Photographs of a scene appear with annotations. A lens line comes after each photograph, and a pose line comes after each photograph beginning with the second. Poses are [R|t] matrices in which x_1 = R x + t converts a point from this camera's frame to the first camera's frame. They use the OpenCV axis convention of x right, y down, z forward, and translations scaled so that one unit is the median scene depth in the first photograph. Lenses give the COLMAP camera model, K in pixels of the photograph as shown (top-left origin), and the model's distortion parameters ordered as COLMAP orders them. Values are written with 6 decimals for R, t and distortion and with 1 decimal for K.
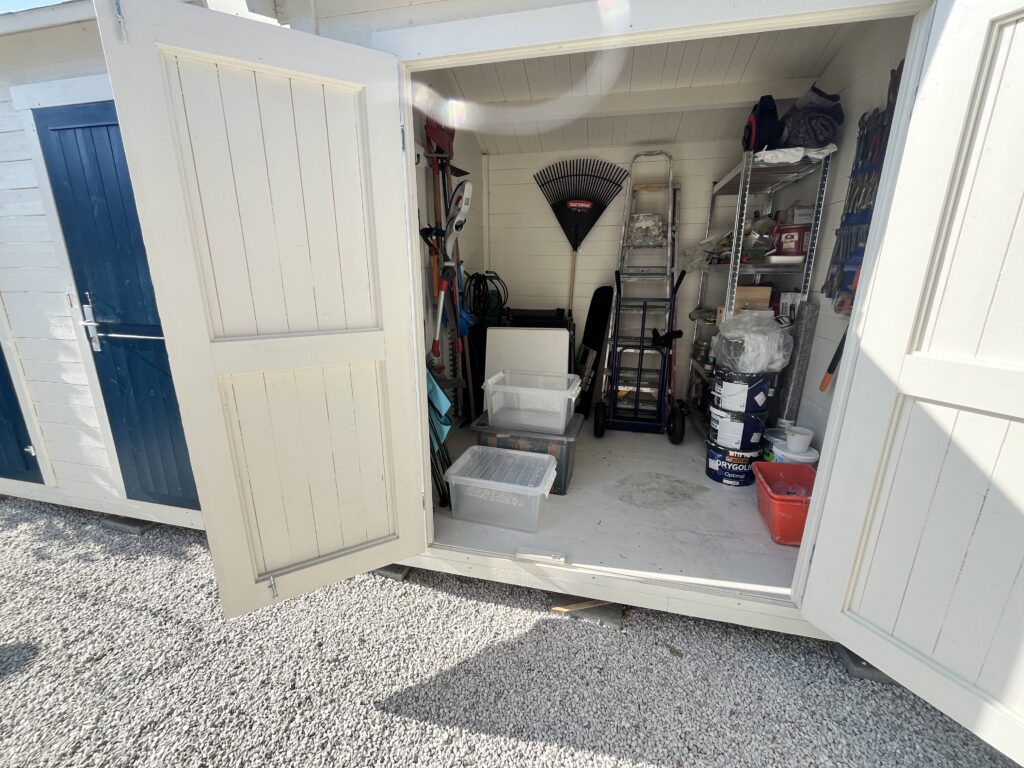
lens RADIAL K [[413.9, 0, 510.8], [0, 413.9, 382.9], [0, 0, 1]] dist [-0.001545, -0.000072]
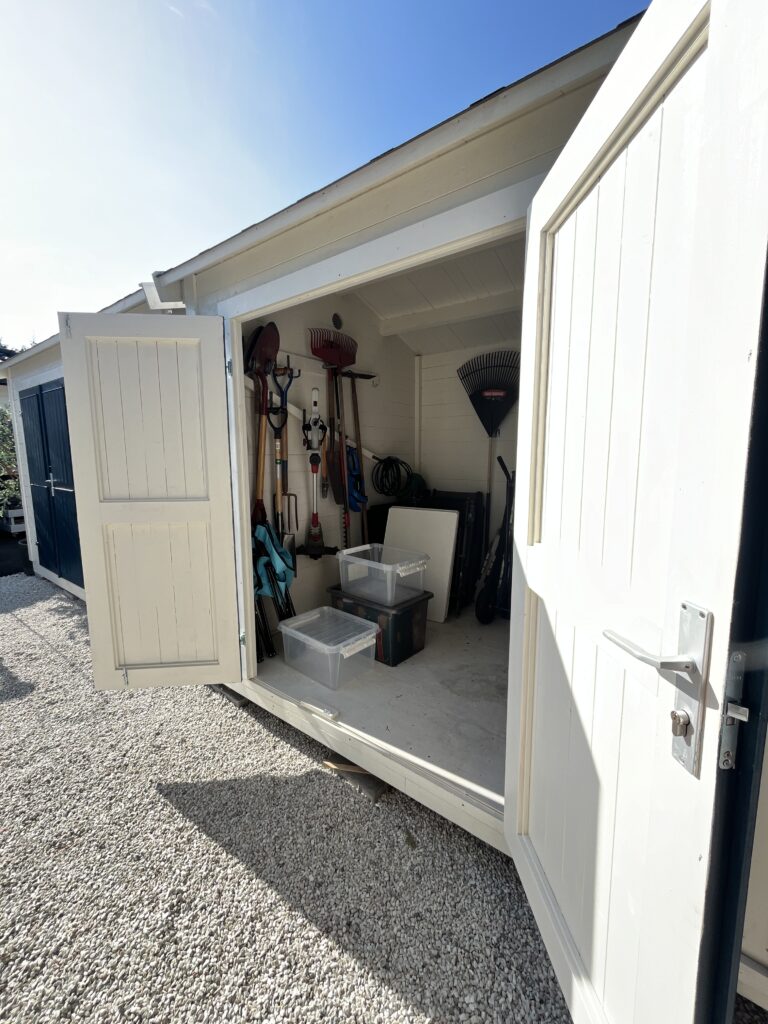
lens RADIAL K [[413.9, 0, 386.3], [0, 413.9, 509.9], [0, 0, 1]] dist [-0.001545, -0.000072]
pose [[0.913348, 0.051072, -0.403965, 0.733015], [-0.102662, 0.988935, -0.107086, -0.008463], [0.394026, 0.139279, 0.908485, -0.012896]]
